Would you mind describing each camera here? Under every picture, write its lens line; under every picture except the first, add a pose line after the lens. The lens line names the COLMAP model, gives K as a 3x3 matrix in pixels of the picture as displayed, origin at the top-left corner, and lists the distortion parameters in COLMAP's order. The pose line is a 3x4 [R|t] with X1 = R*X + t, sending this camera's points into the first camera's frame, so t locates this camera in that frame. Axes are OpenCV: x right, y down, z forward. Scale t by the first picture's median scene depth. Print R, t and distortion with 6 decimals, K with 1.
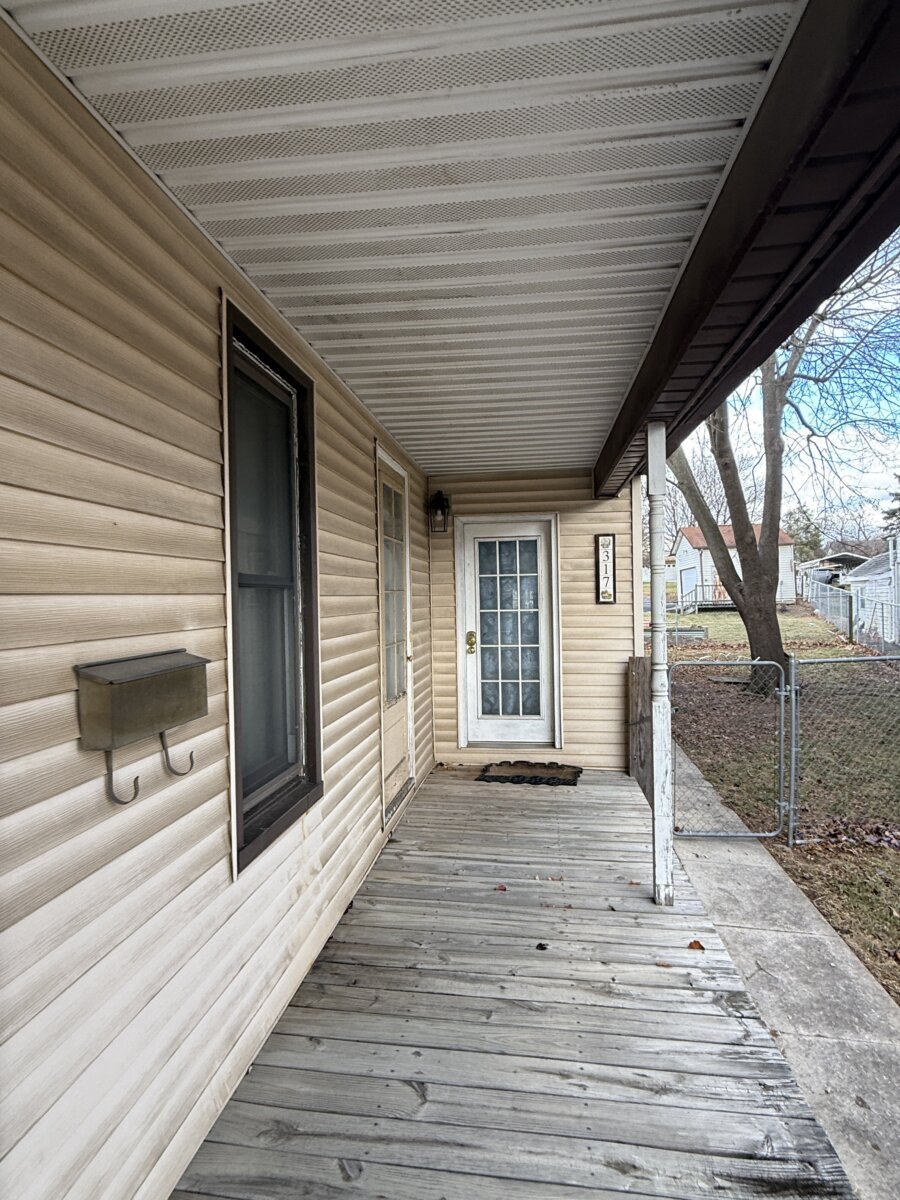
lens RADIAL K [[605.3, 0, 461.1], [0, 605.3, 598.9], [0, 0, 1]] dist [0.001663, 0.000518]
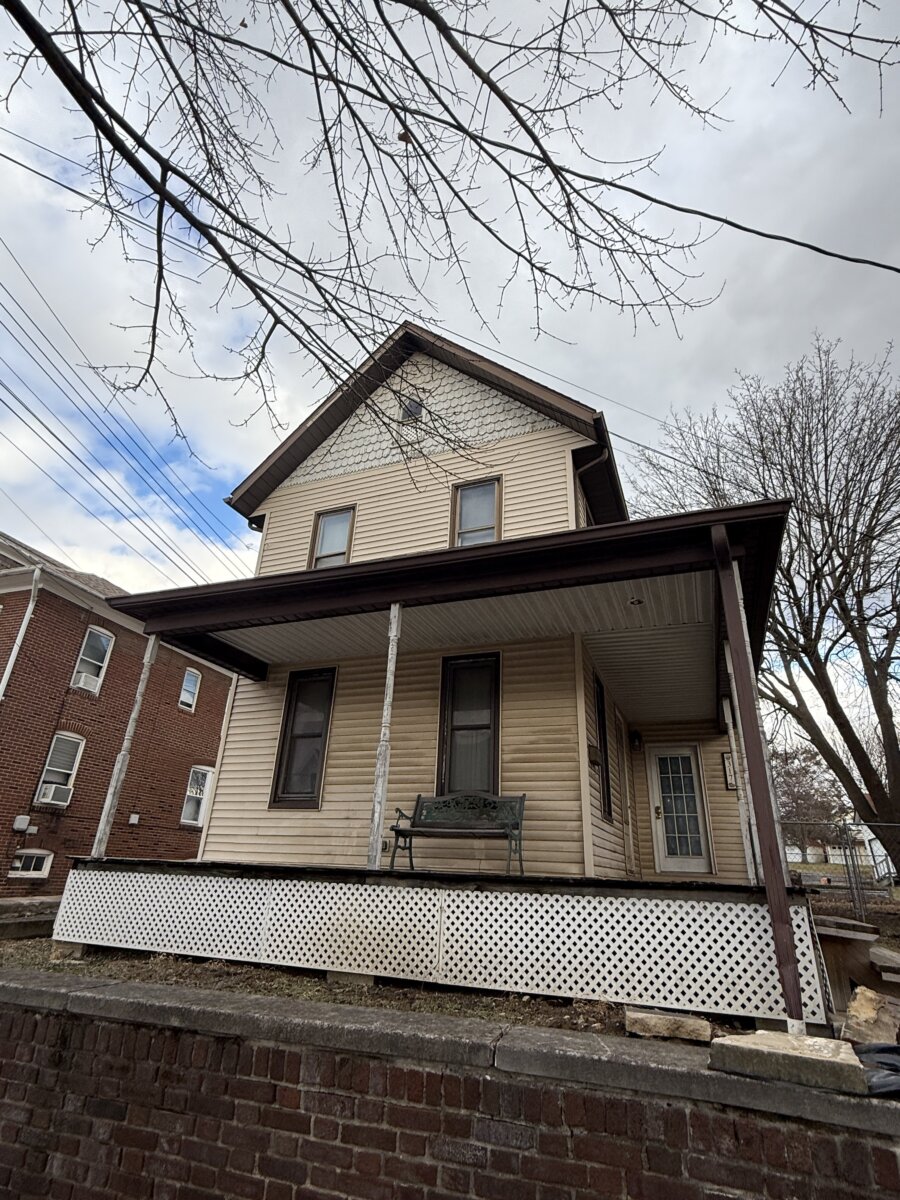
lens RADIAL K [[605.3, 0, 461.1], [0, 605.3, 598.9], [0, 0, 1]] dist [0.001663, 0.000518]
pose [[0.969100, -0.051148, -0.241306, -0.158832], [-0.056565, 0.906116, -0.419230, 0.527777], [0.240094, 0.419926, 0.875224, -1.889592]]
